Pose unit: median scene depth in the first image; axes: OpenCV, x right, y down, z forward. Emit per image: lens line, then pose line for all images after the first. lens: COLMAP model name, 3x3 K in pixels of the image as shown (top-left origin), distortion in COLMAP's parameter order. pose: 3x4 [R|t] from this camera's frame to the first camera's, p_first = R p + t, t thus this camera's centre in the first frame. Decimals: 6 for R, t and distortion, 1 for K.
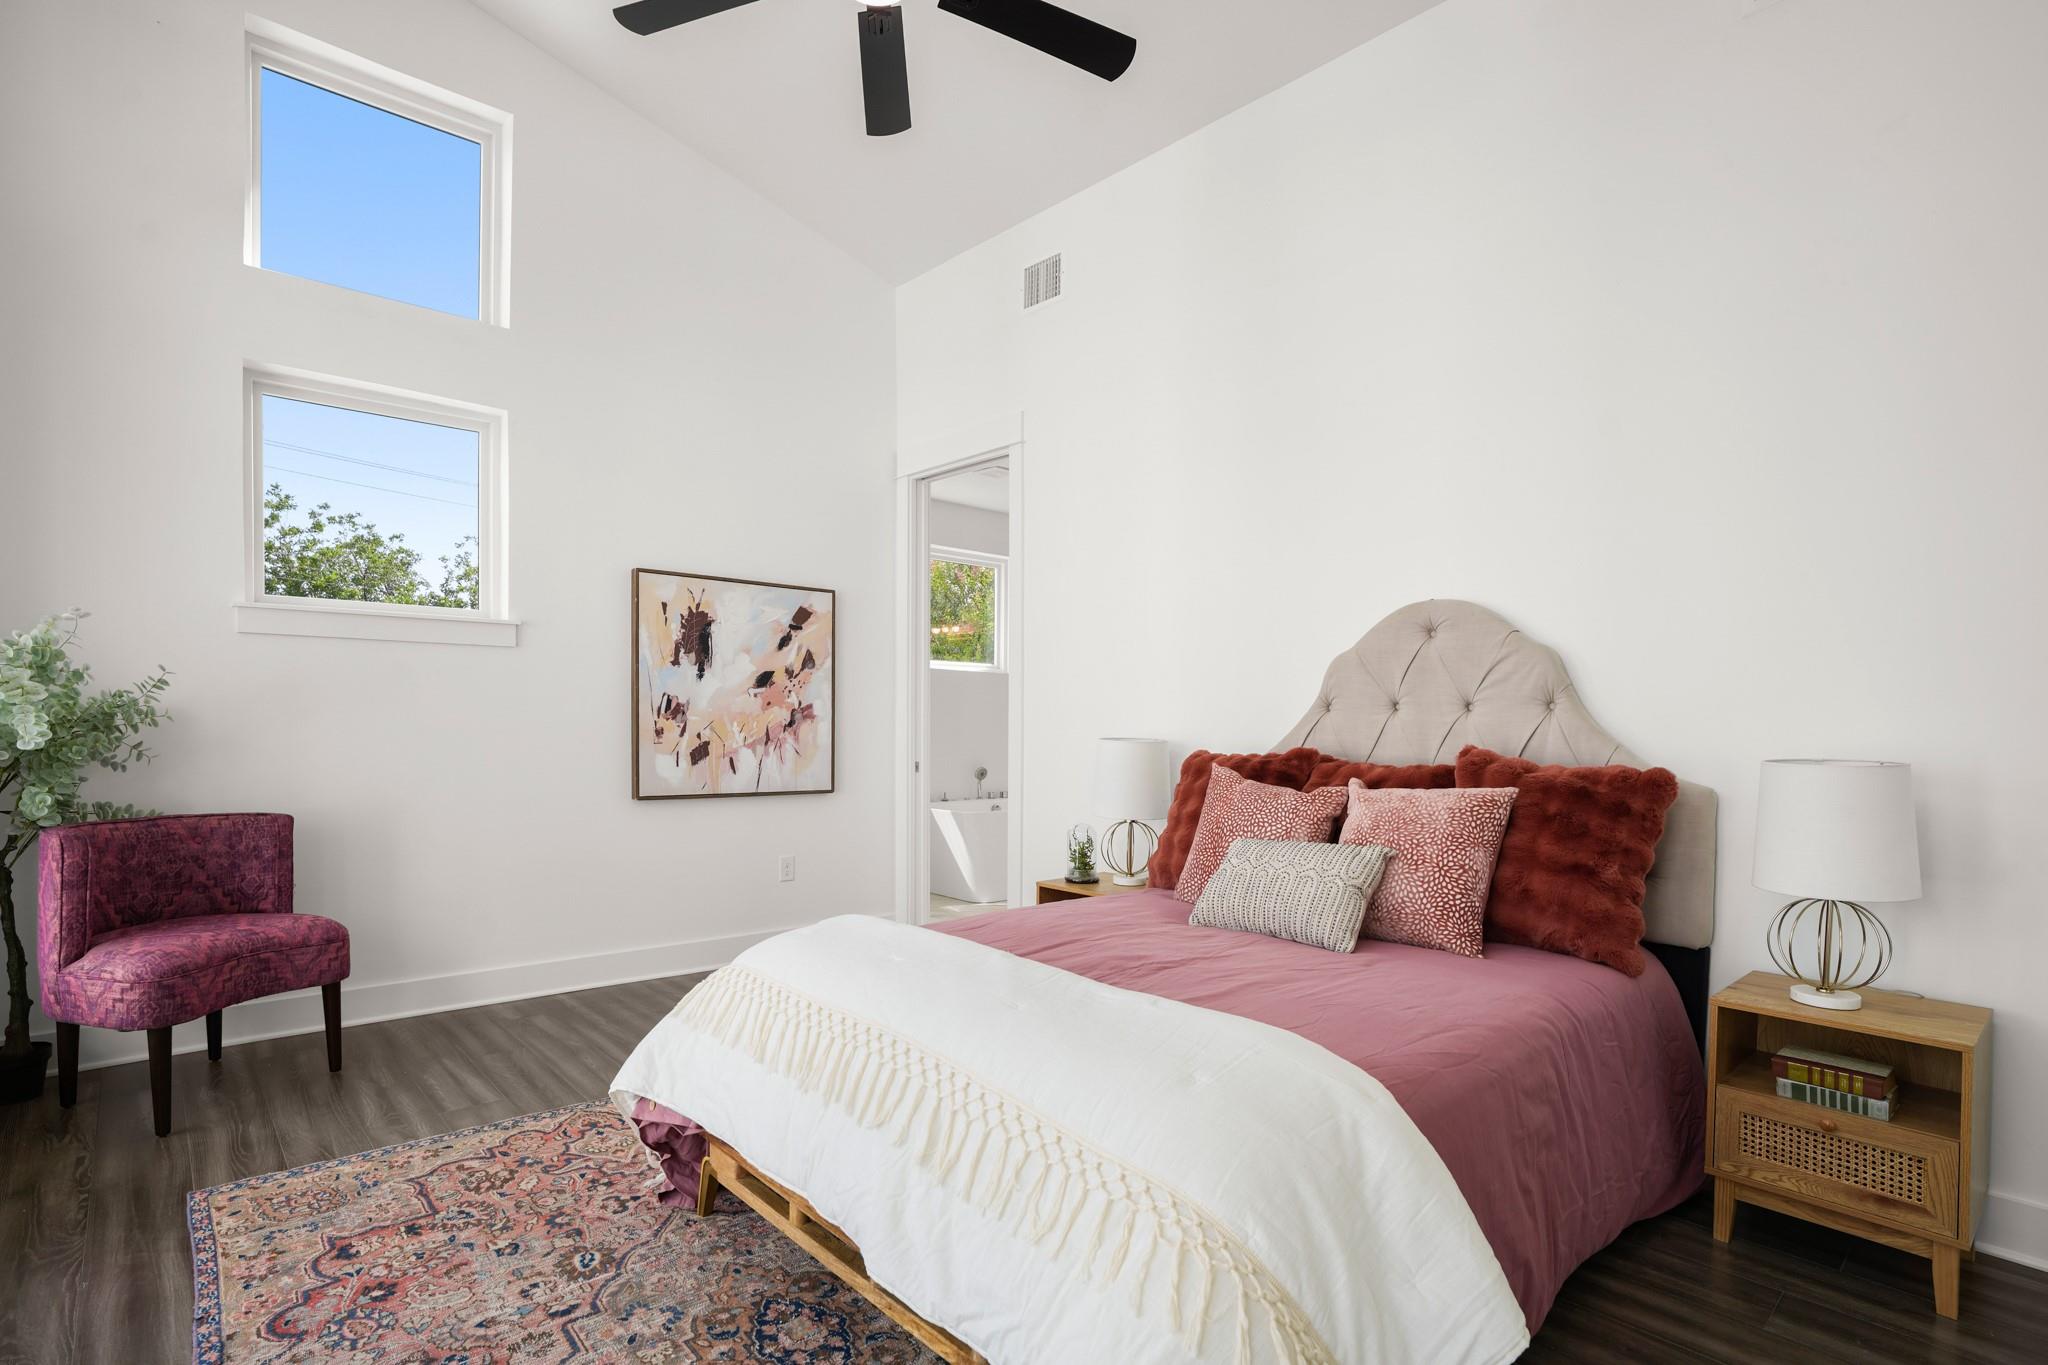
lens RADIAL K [[1031.1, 0, 1024.5], [0, 1031.1, 718.9], [0, 0, 1]] dist [-0.001339, 0.000021]
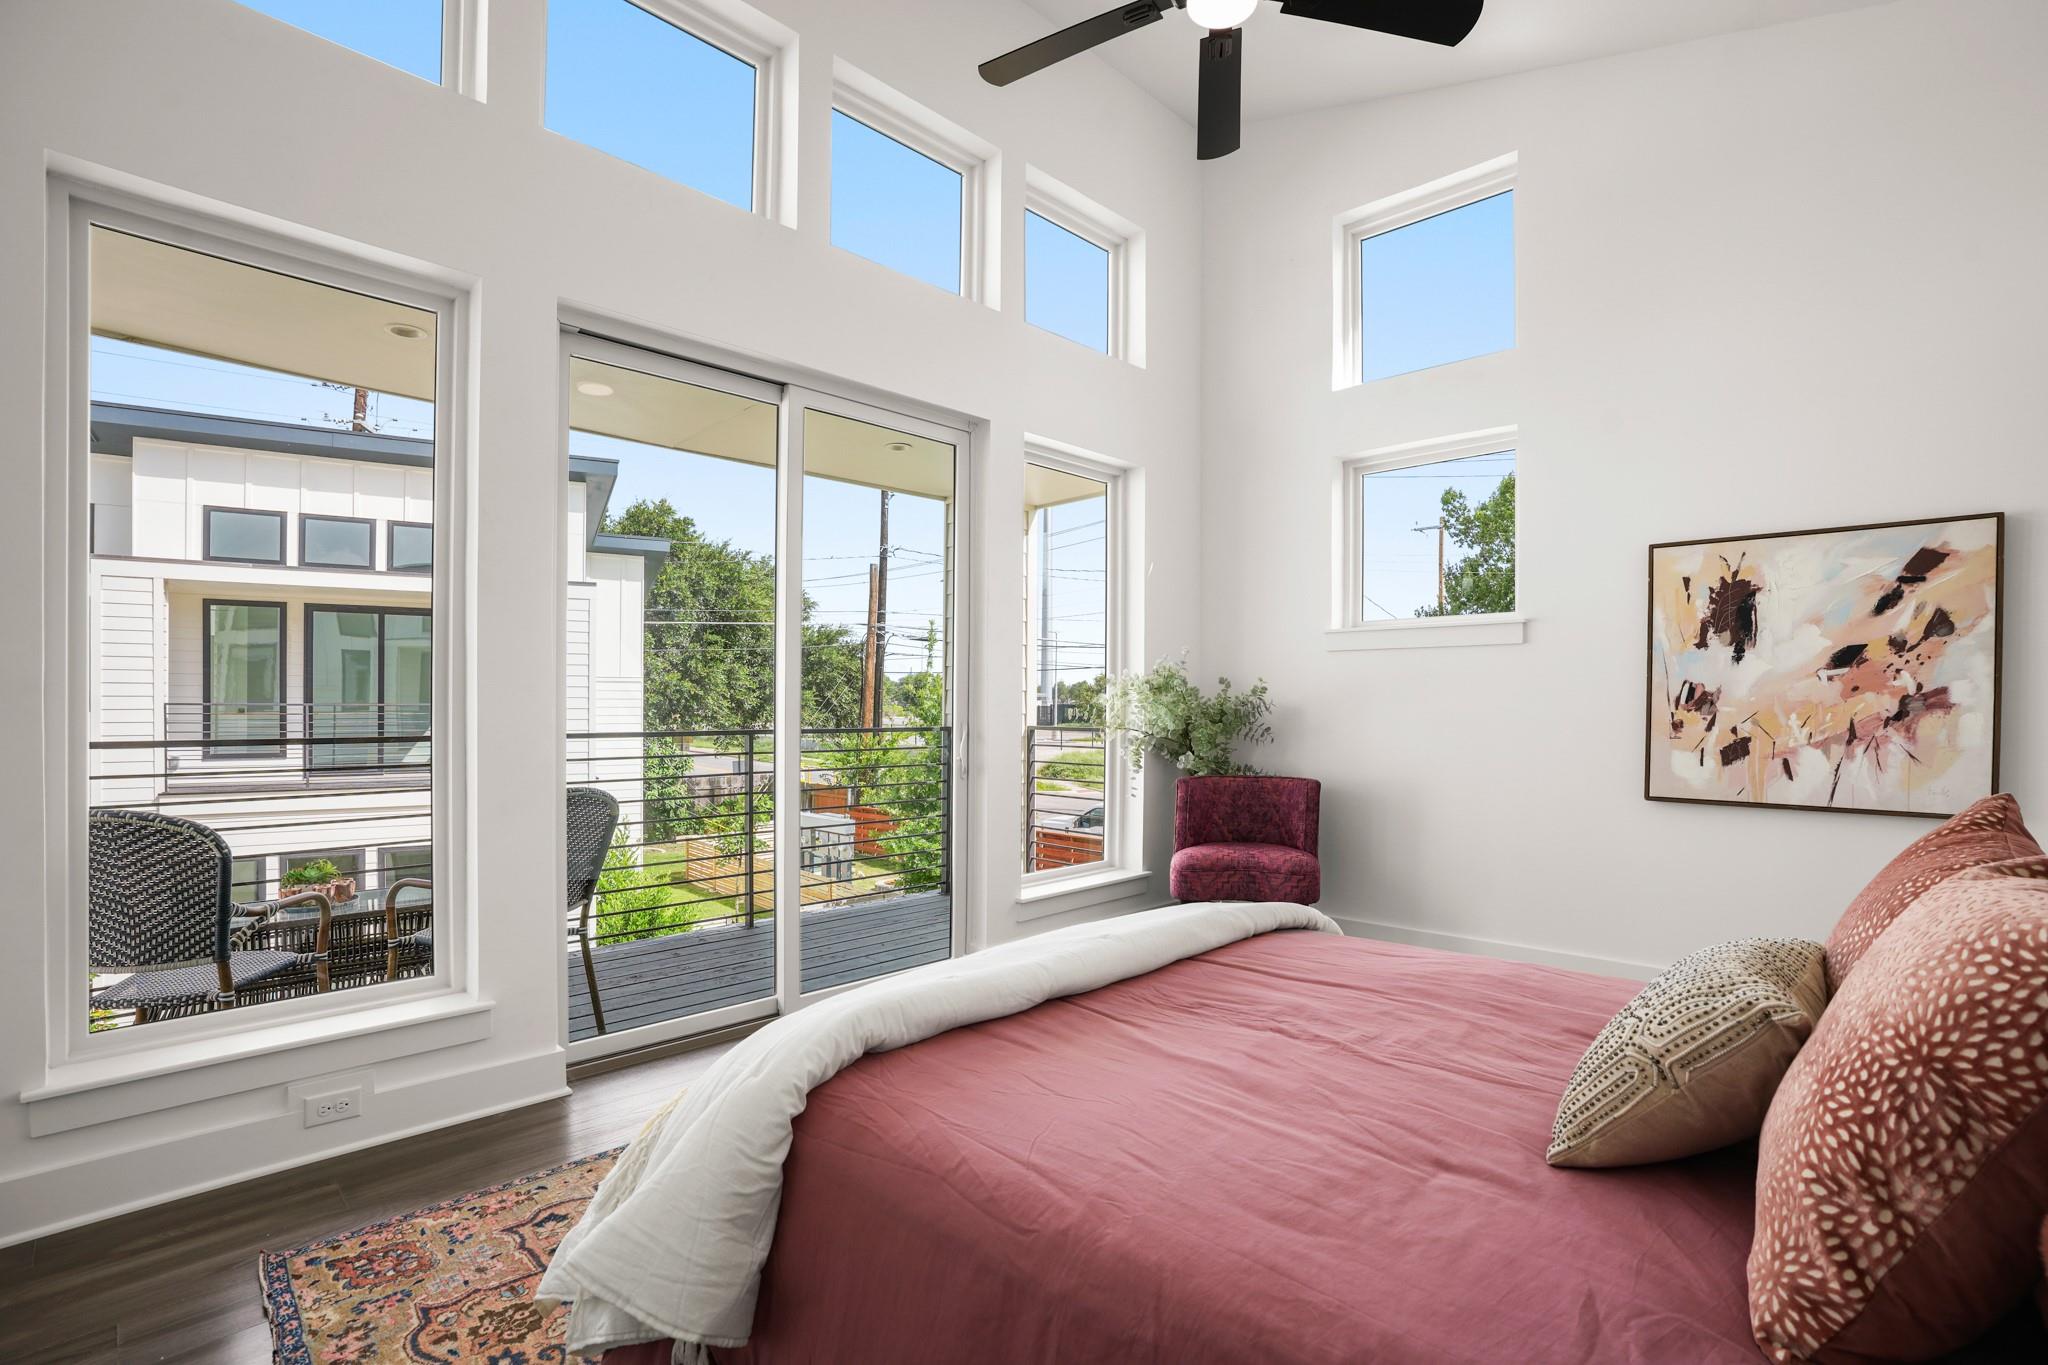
lens RADIAL K [[957.0, 0, 1015.3], [0, 957.0, 691.9], [0, 0, 1]] dist [-0.023409, 0.013475]
pose [[0.080760, -0.024471, -0.996433, 0.384772], [0.003781, 0.999699, -0.024245, 0.001627], [0.996726, -0.001809, 0.080828, 0.349409]]
